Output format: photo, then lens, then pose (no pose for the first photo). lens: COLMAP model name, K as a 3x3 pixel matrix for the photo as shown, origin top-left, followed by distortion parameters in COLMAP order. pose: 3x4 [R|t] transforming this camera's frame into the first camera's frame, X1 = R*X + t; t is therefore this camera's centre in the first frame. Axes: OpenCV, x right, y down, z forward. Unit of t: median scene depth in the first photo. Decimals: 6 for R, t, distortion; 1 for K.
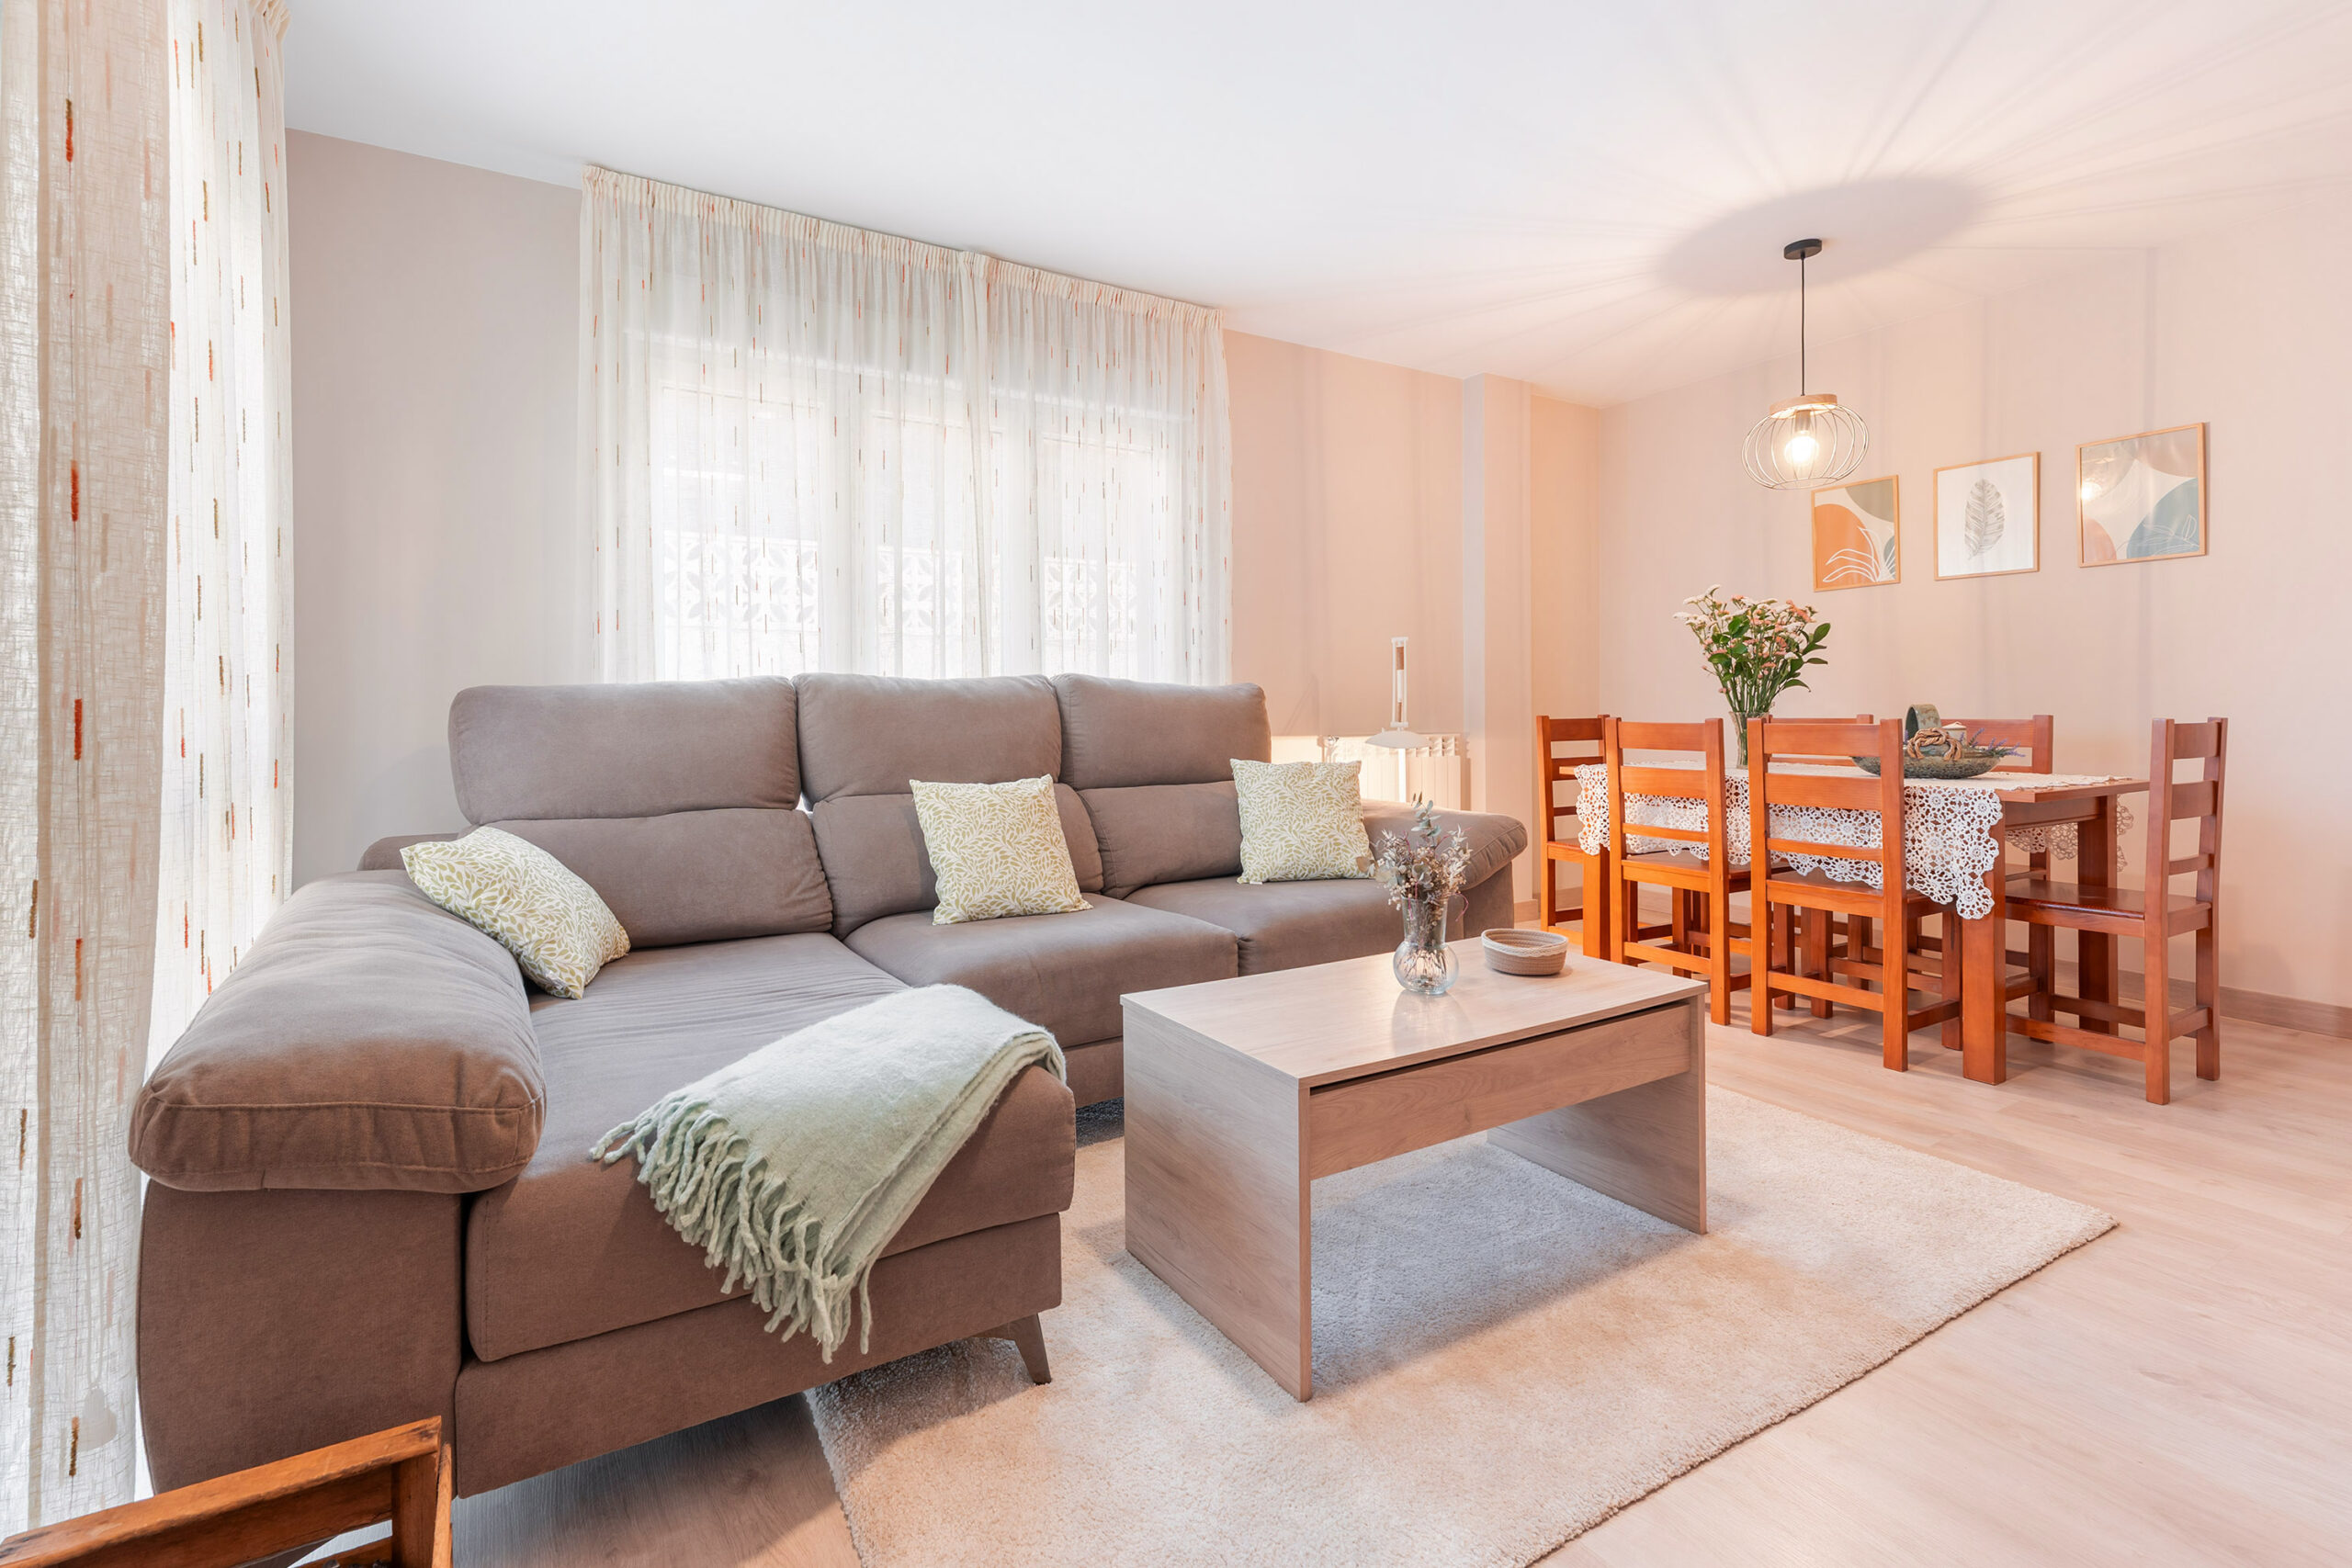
lens RADIAL K [[1058.6, 0, 1172.3], [0, 1058.6, 692.8], [0, 0, 1]] dist [-0.000006, 0.000921]
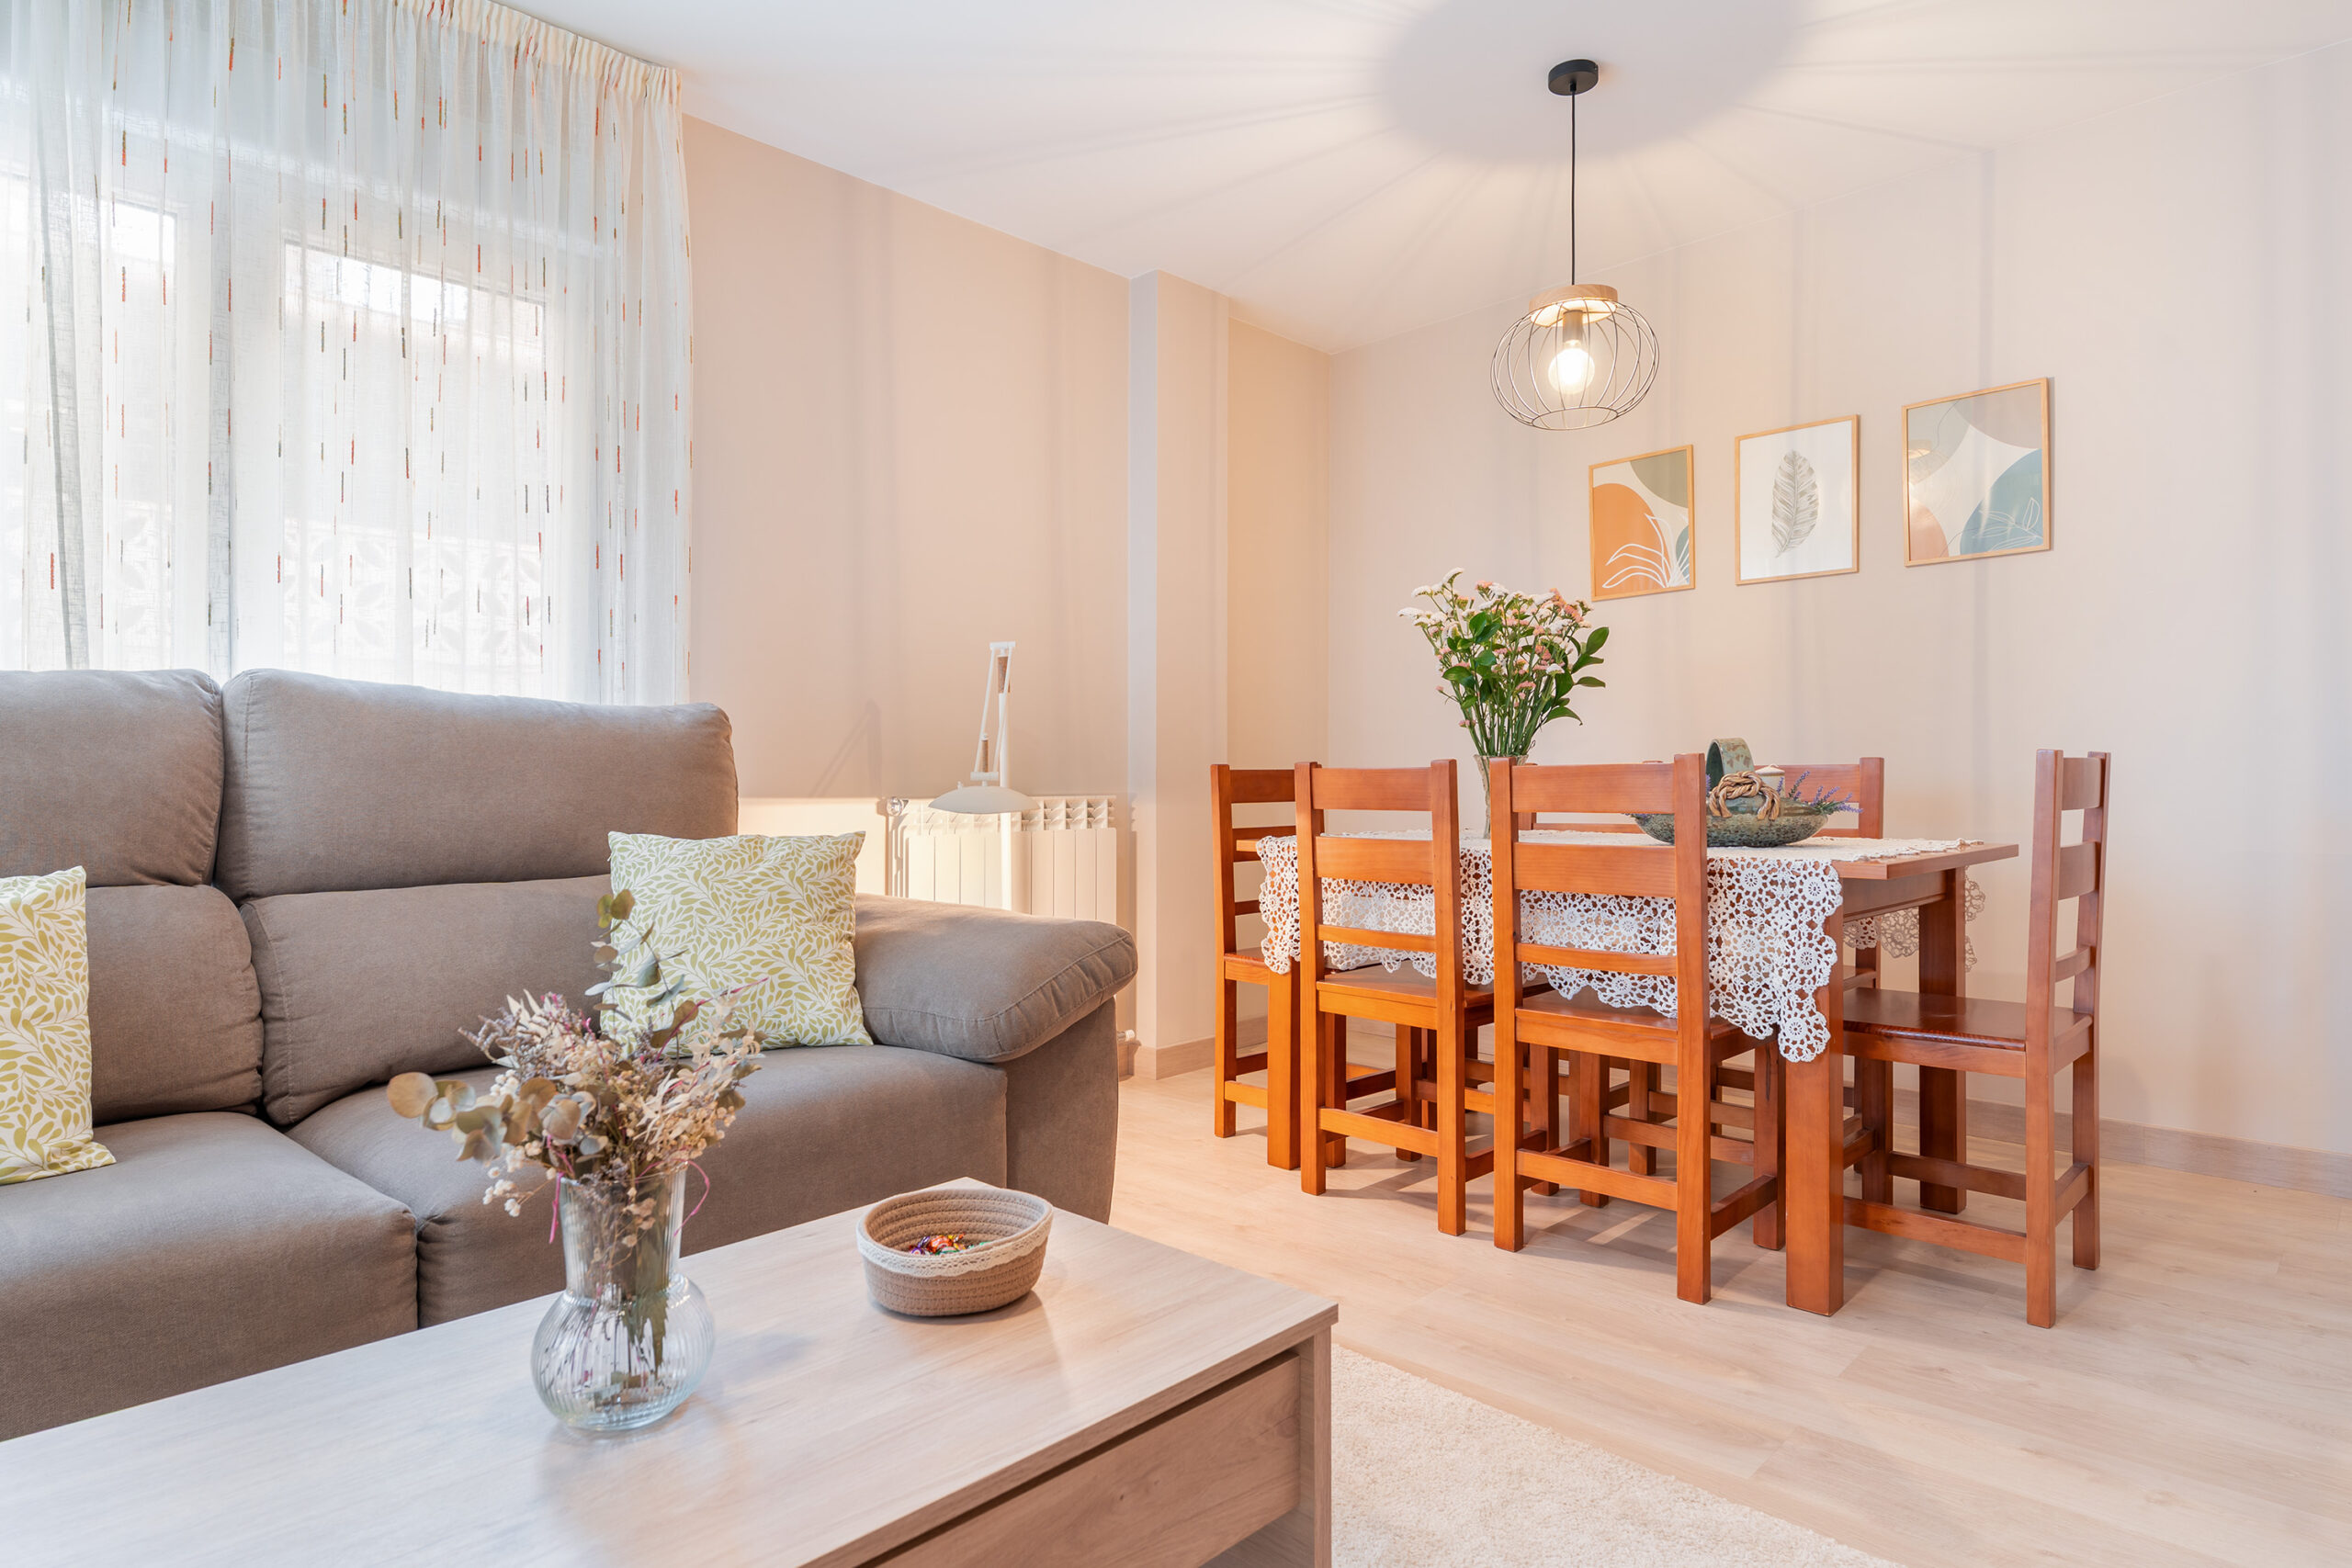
lens RADIAL K [[1276.6, 0, 1176.0], [0, 1276.6, 784.0], [0, 0, 1]] dist [-0.003376, -0.000482]
pose [[0.975381, -0.005995, 0.220444, 0.180090], [0.002671, 0.999878, 0.015374, 0.026368], [-0.220509, -0.014407, 0.975278, 0.276471]]
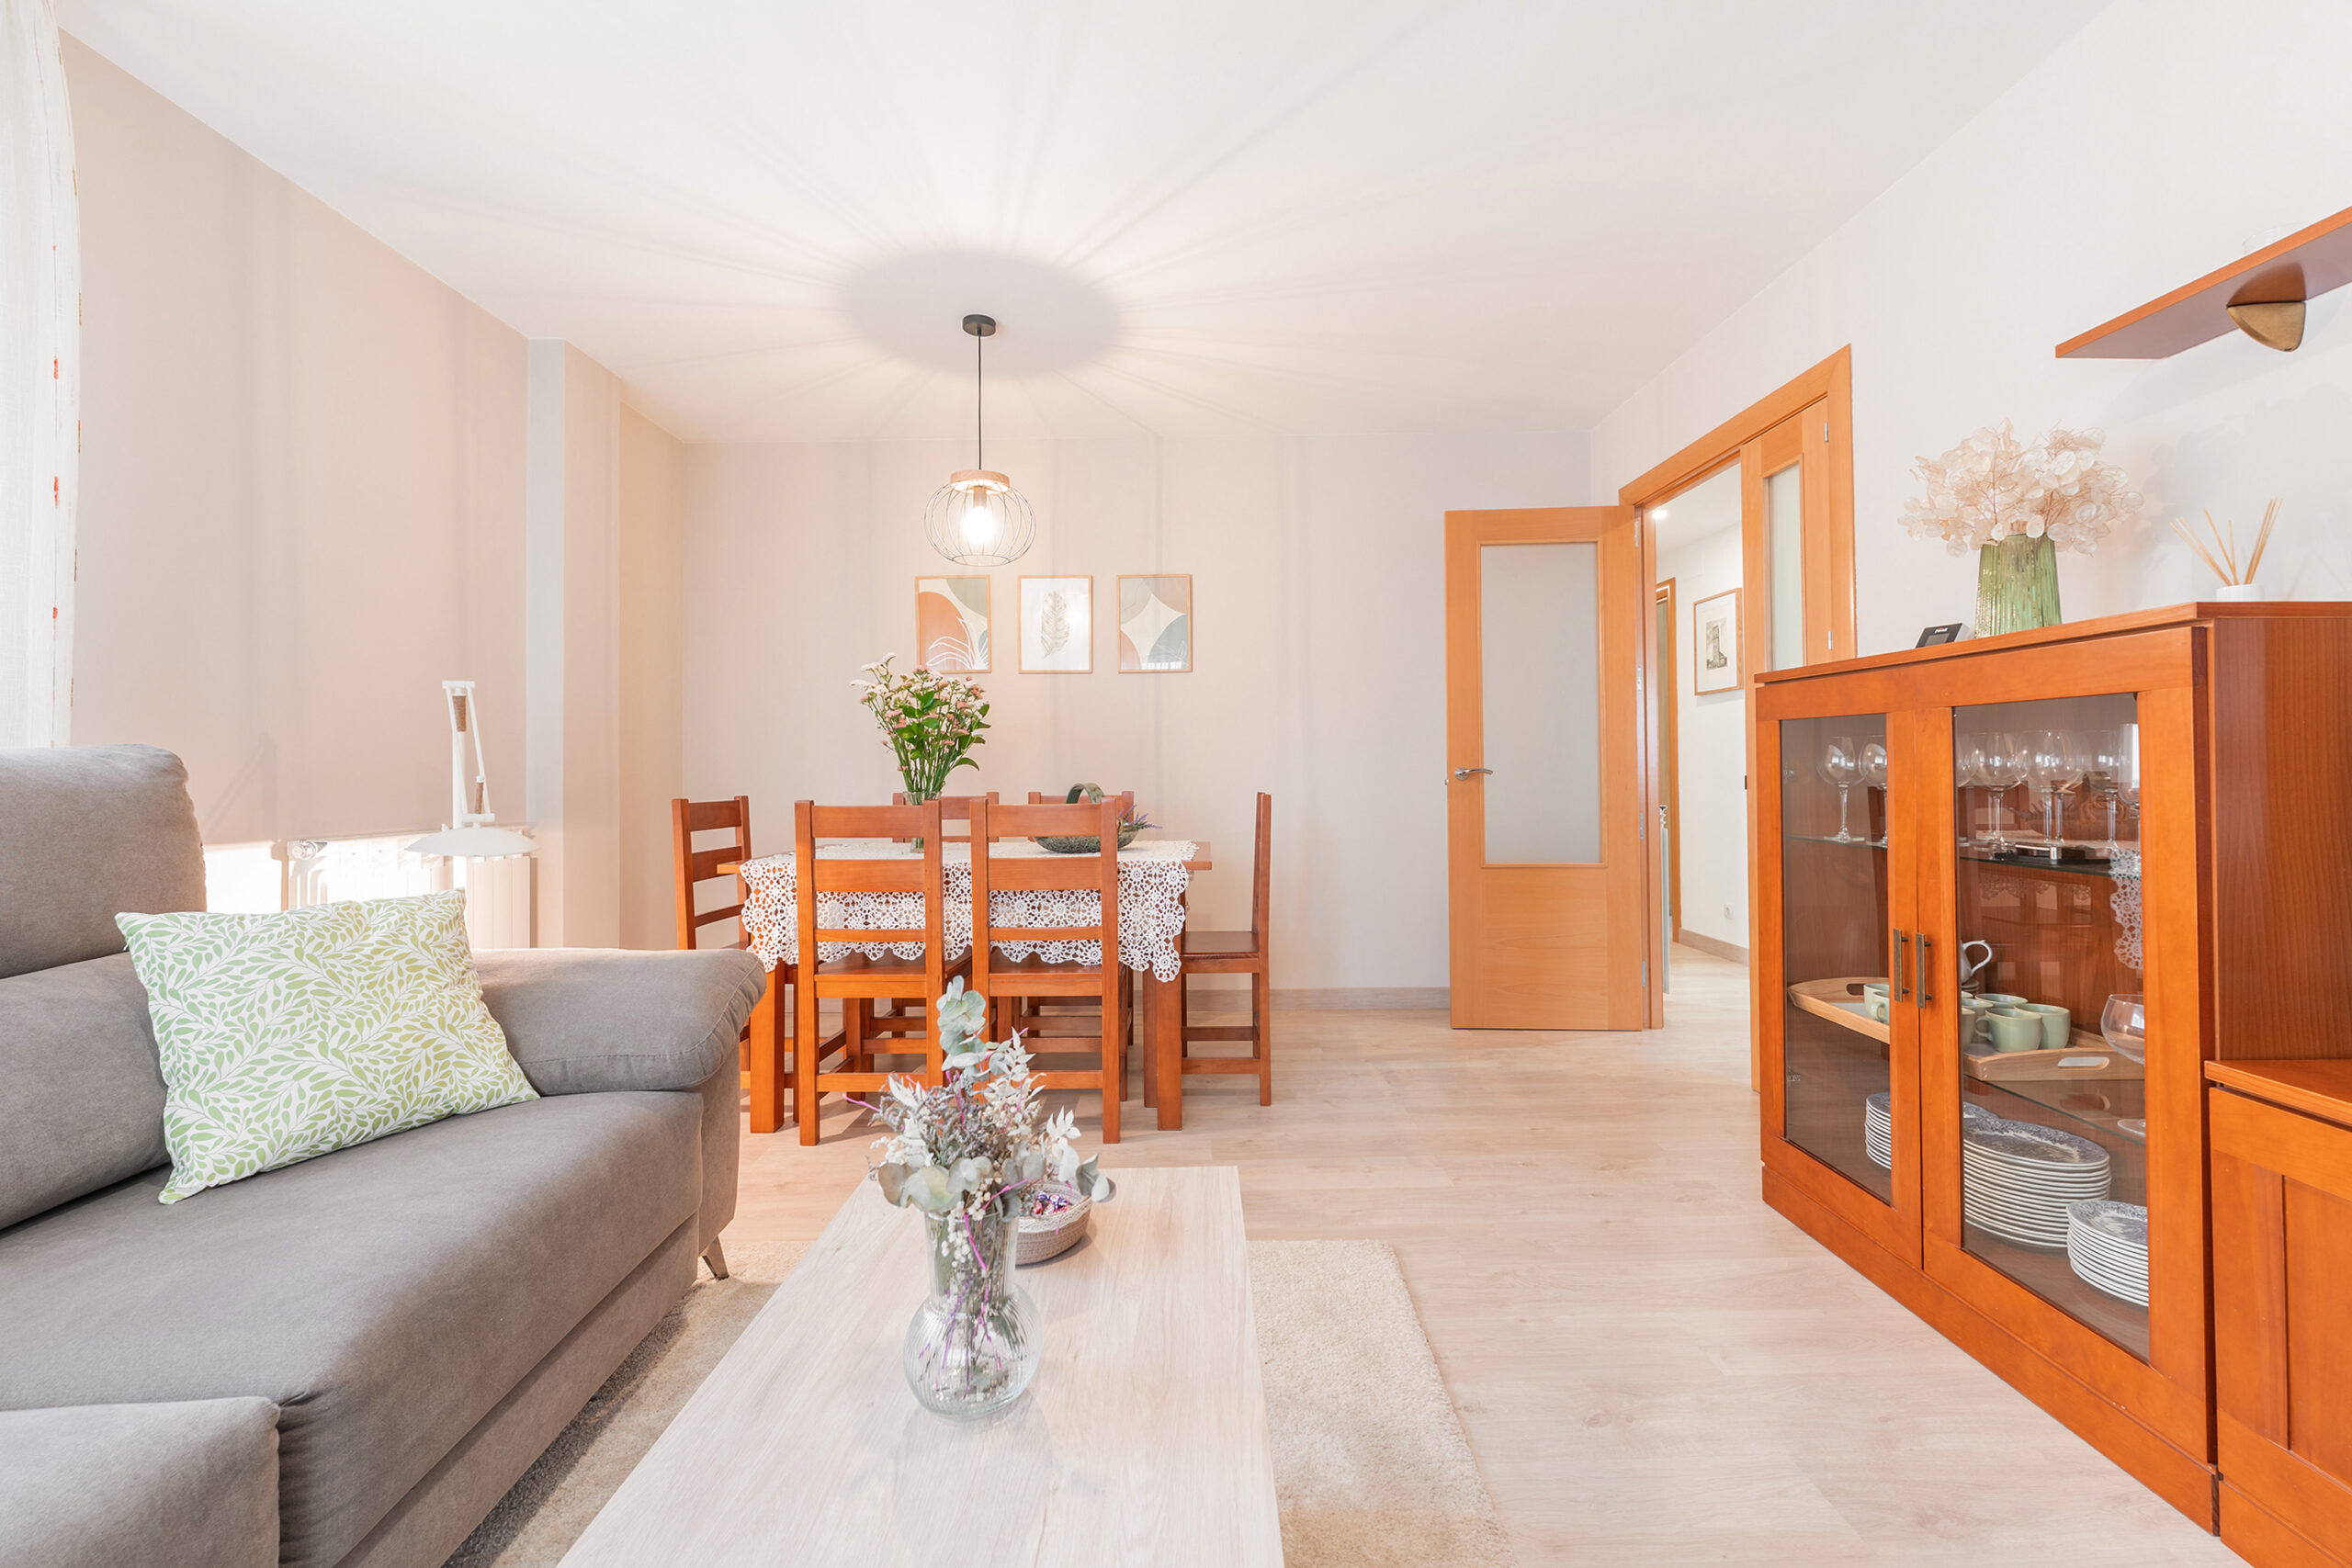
lens RADIAL K [[950.4, 0, 1230.6], [0, 950.4, 759.5], [0, 0, 1]] dist [-0.002060, 0.000226]
pose [[0.525905, 0.016599, 0.850382, -0.035707], [-0.007513, 0.999861, -0.014870, 0.000151], [-0.850510, 0.001431, 0.525956, 0.364936]]
